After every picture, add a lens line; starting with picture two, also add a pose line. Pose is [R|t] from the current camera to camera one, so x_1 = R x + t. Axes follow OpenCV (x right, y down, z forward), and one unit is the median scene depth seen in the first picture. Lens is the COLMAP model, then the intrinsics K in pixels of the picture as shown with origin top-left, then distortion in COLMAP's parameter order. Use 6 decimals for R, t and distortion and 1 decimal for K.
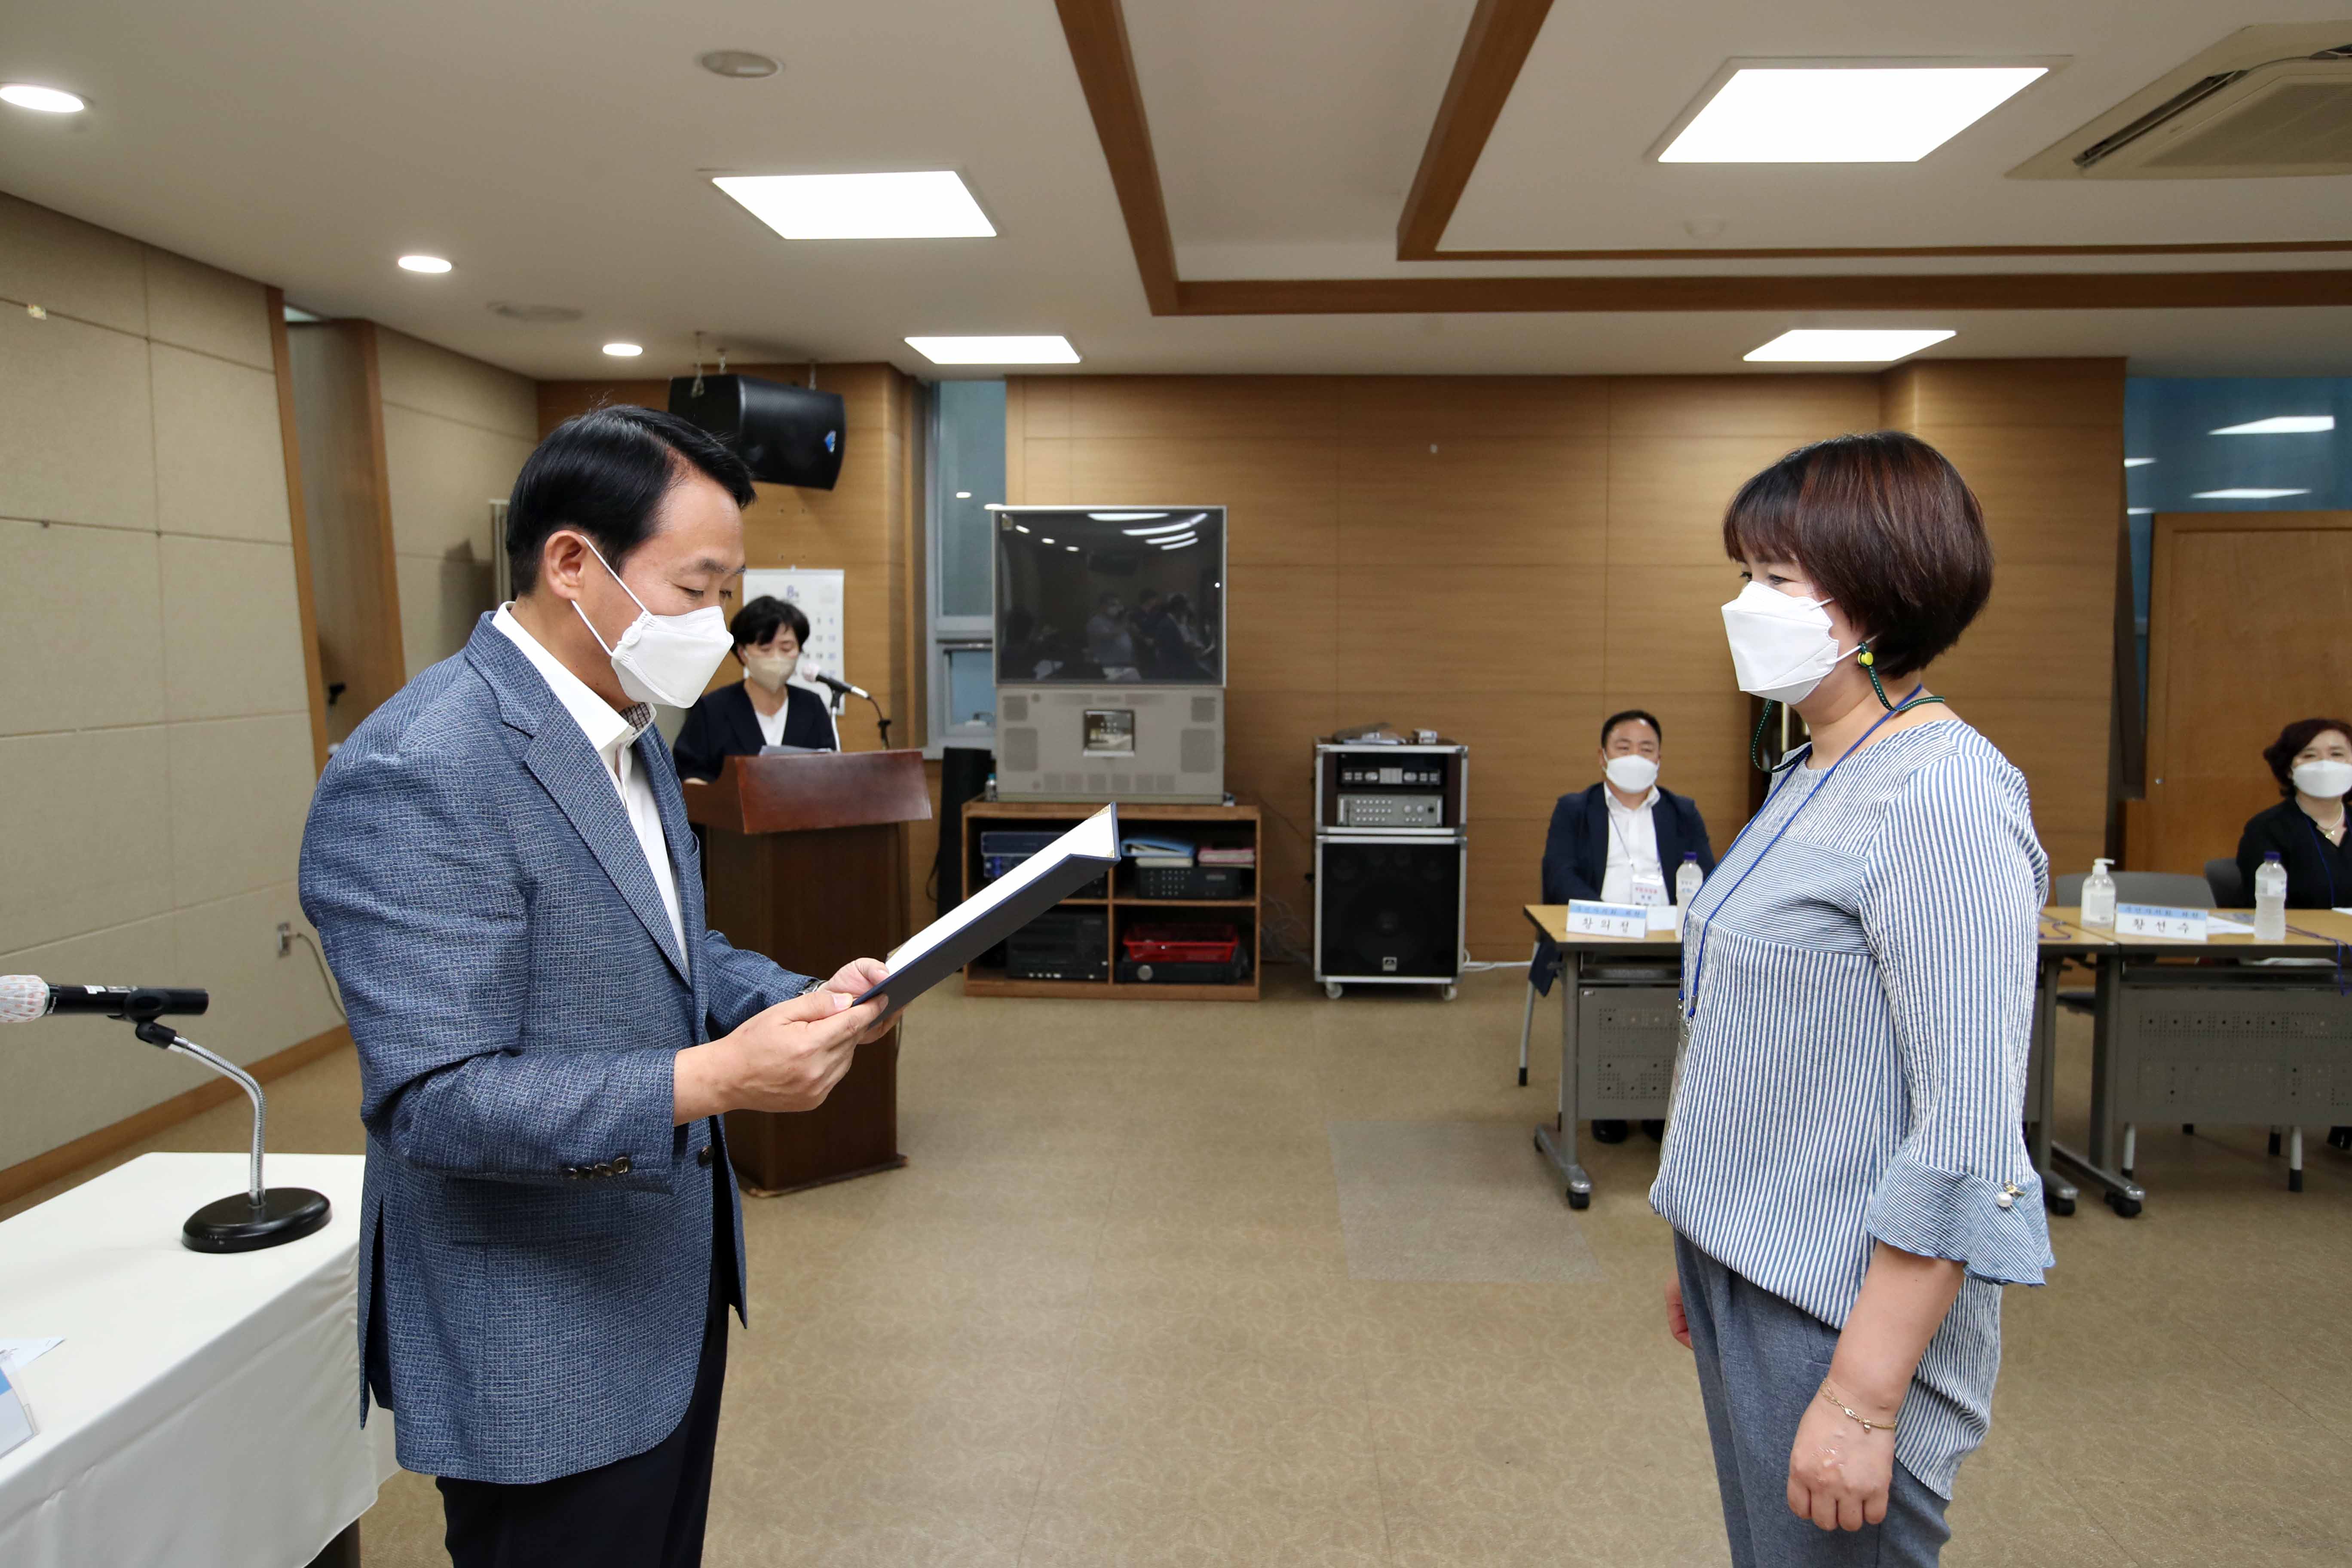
lens RADIAL K [[1528.9, 0, 1171.0], [0, 1528.9, 755.7], [0, 0, 1]] dist [-0.002686, 0.003041]
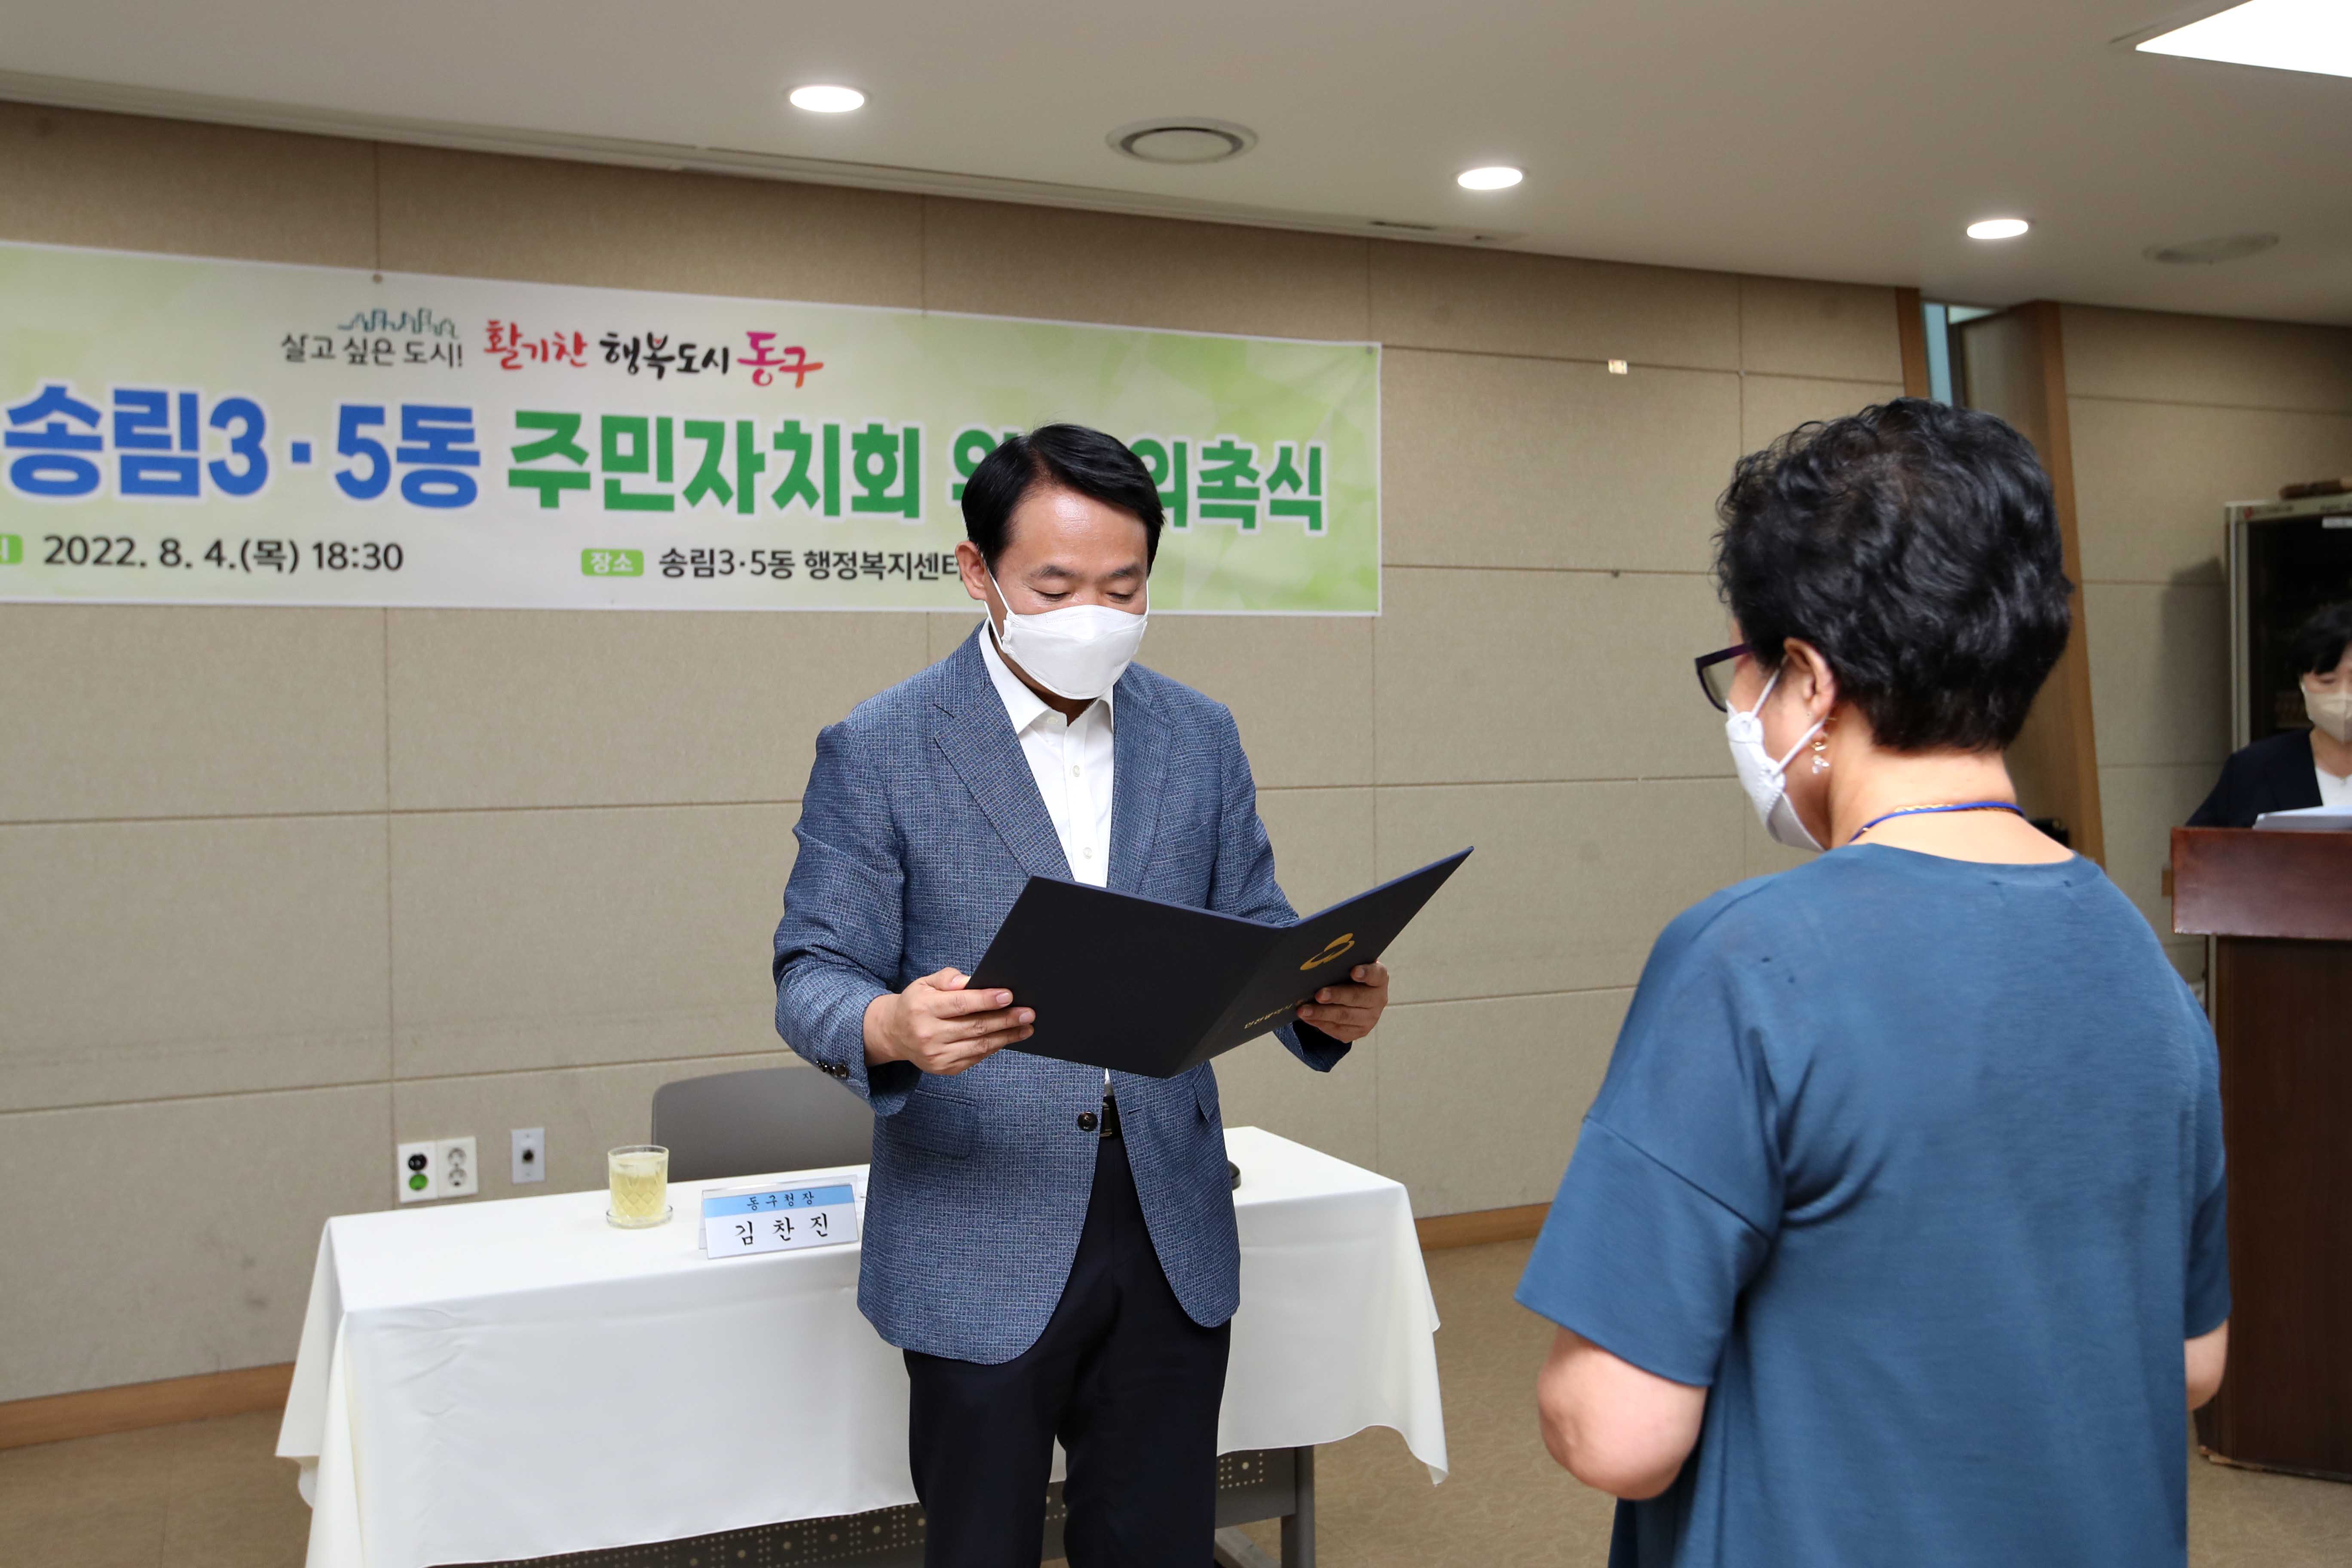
lens RADIAL K [[2069.3, 0, 1173.5], [0, 2069.3, 750.1], [0, 0, 1]] dist [-0.012900, 0.116287]
pose [[0.473262, 0.009614, -0.880869, 0.298840], [-0.059865, 0.997980, -0.021272, 0.010485], [0.878885, 0.062800, 0.472882, 0.092737]]
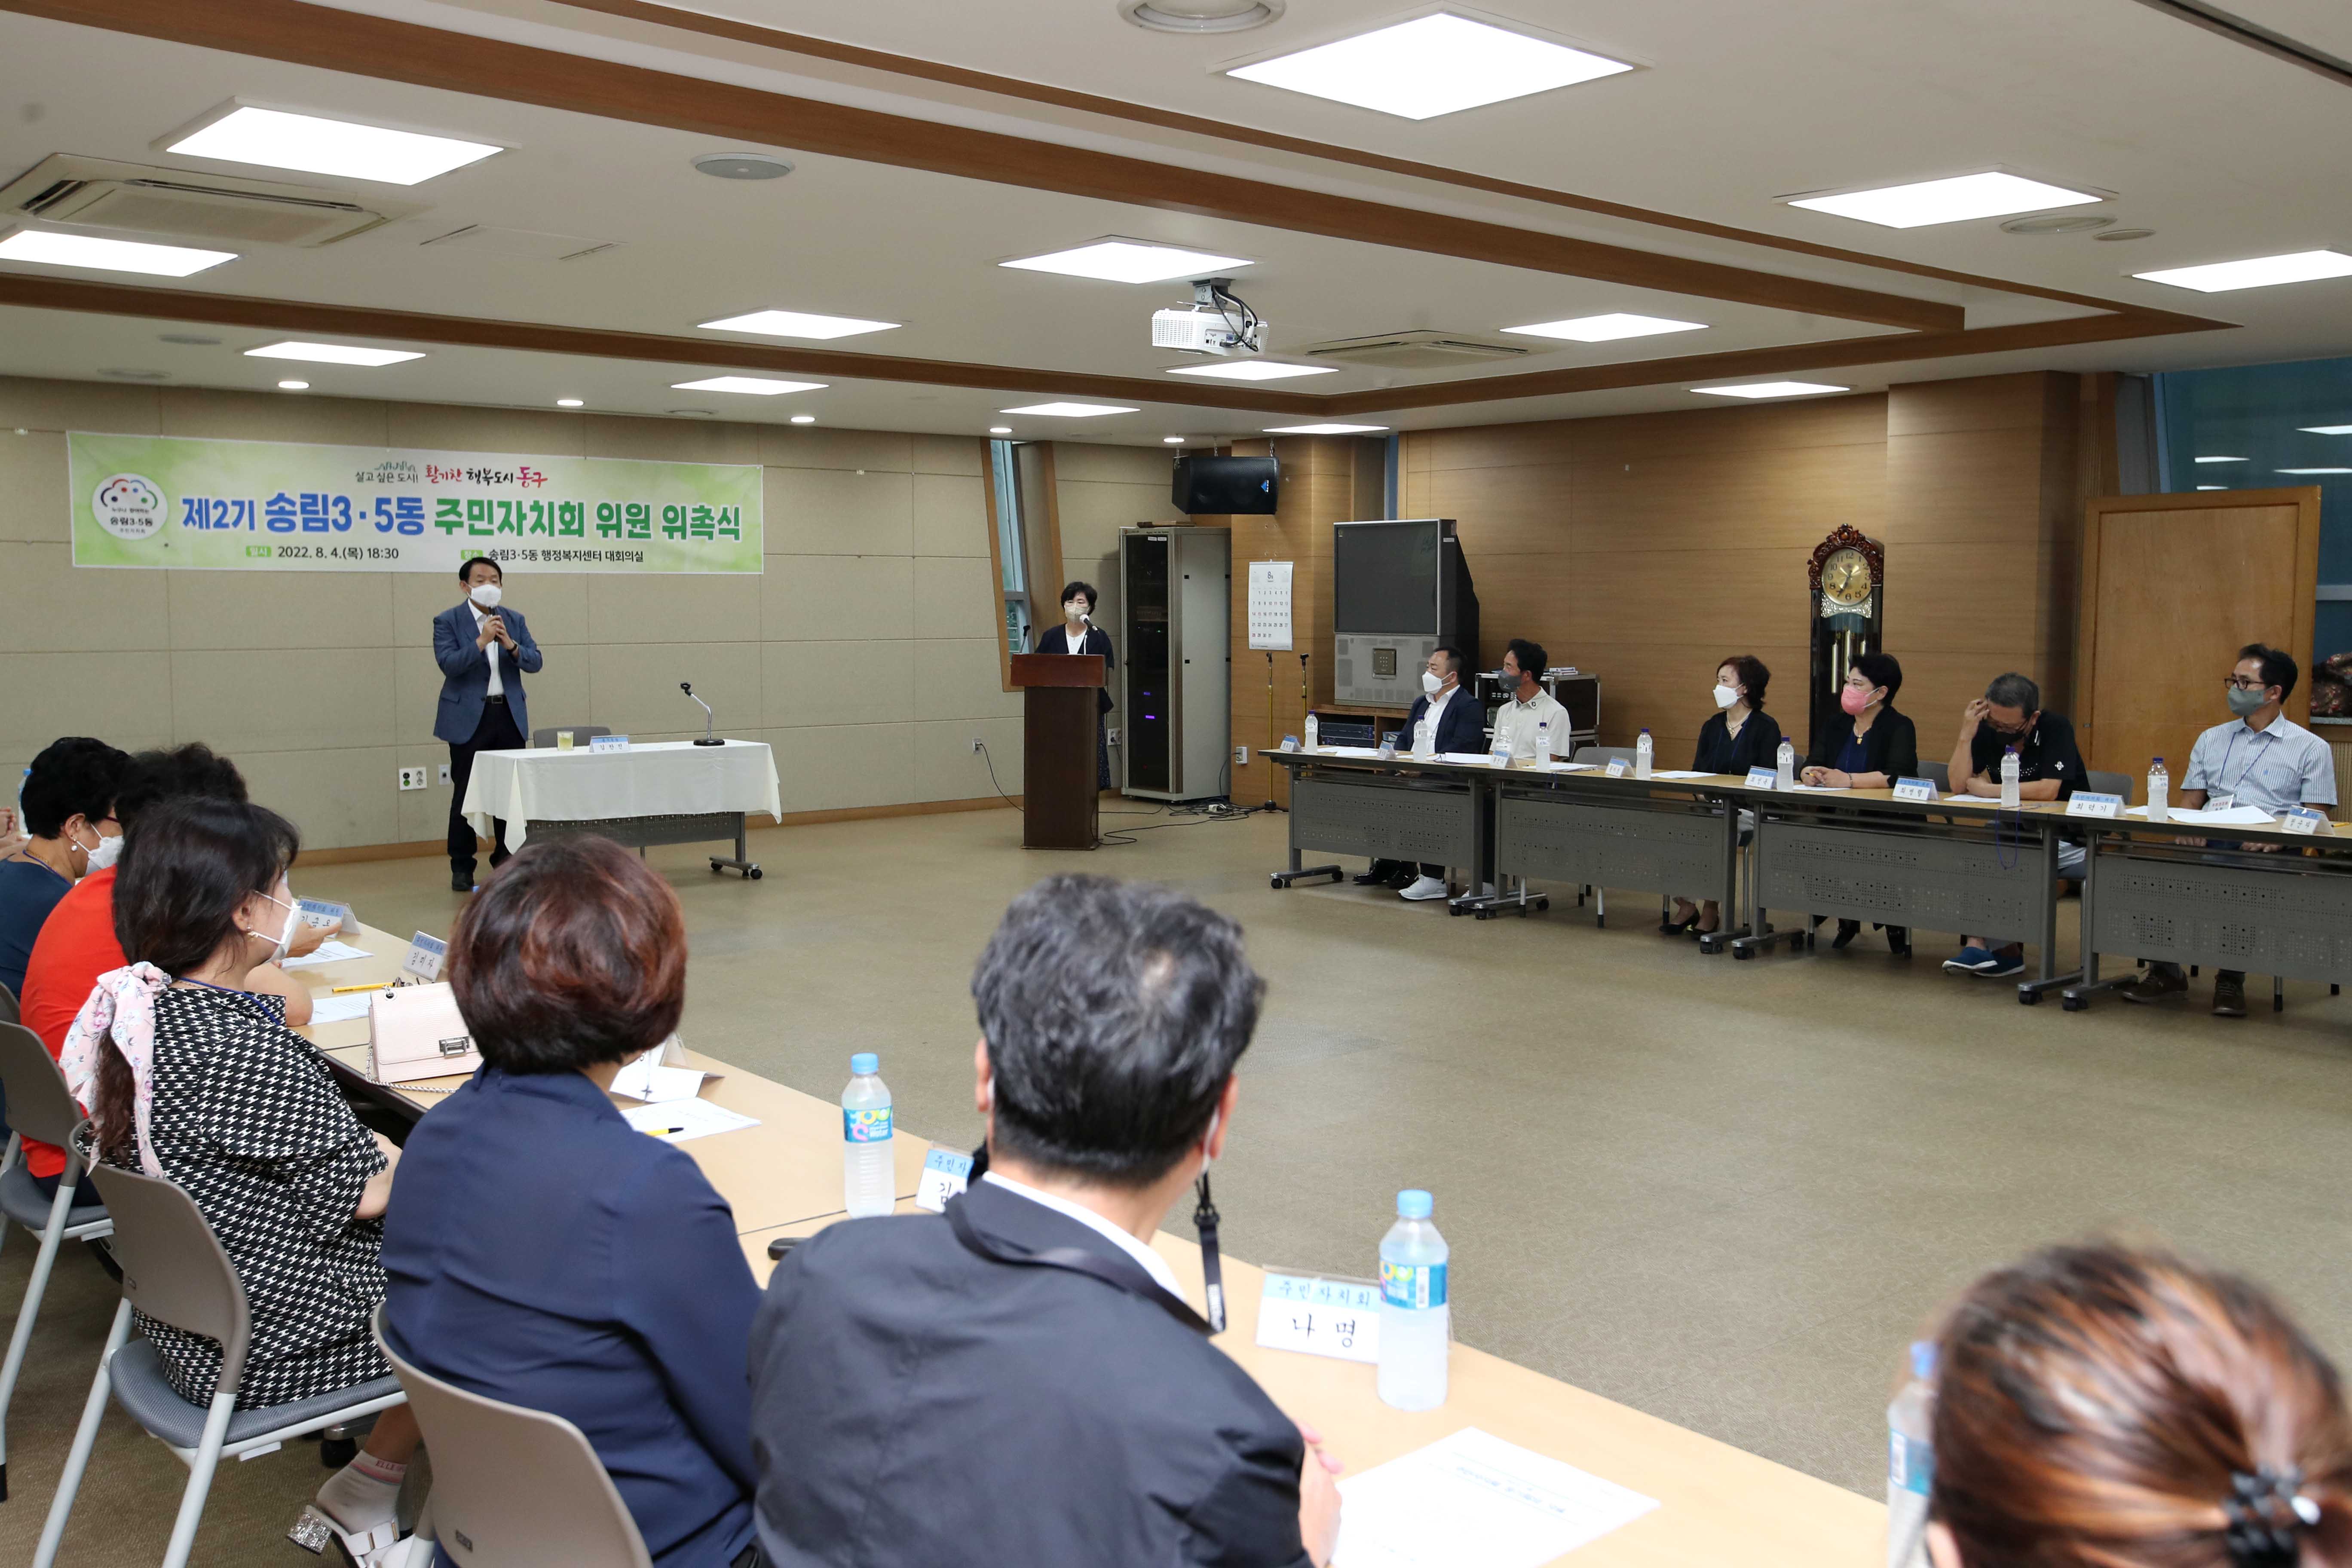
lens RADIAL K [[2060.4, 0, 1178.9], [0, 2060.4, 726.0], [0, 0, 1]] dist [-0.011304, 0.185502]
pose [[0.717156, 0.041096, -0.695700, 1.810624], [-0.054059, 0.998532, 0.003259, 0.077778], [0.694813, 0.035272, 0.718325, -0.953335]]
